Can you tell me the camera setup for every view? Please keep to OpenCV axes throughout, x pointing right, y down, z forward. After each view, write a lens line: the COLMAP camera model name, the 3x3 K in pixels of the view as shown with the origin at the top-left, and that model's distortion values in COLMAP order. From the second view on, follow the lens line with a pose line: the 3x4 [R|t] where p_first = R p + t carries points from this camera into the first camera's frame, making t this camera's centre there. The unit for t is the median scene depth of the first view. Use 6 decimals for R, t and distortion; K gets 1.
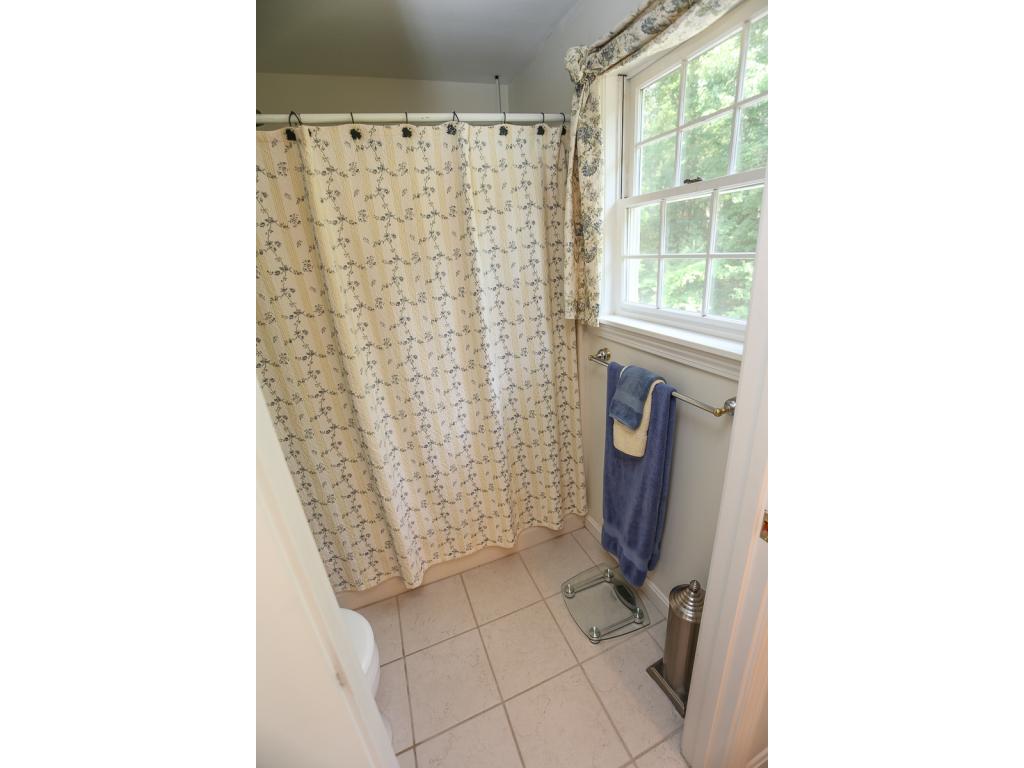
lens RADIAL K [[367.4, 0, 508.3], [0, 367.4, 385.5], [0, 0, 1]] dist [-0.021398, 0.000102]
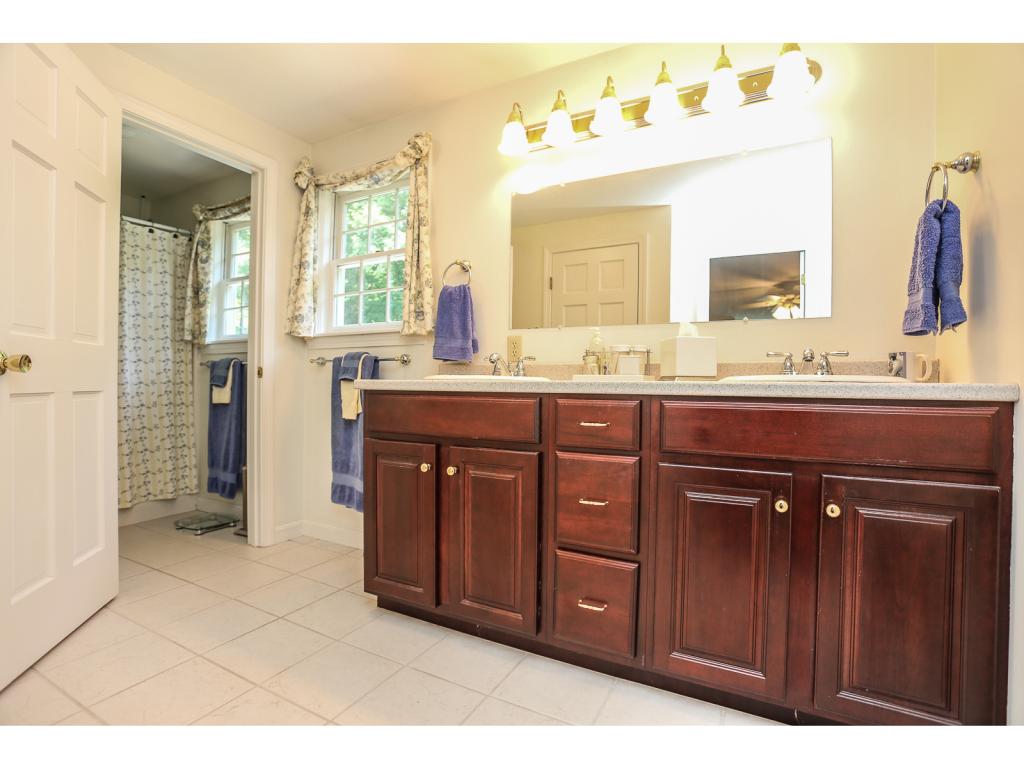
lens RADIAL K [[507.0, 0, 512.0], [0, 507.0, 384.0], [0, 0, 1]] dist [-0.055107, 0.000564]
pose [[0.755548, 0.091492, 0.648673, -0.154784], [0.158611, 0.935188, -0.316647, 0.962678], [-0.635602, 0.342128, 0.692068, -1.411263]]
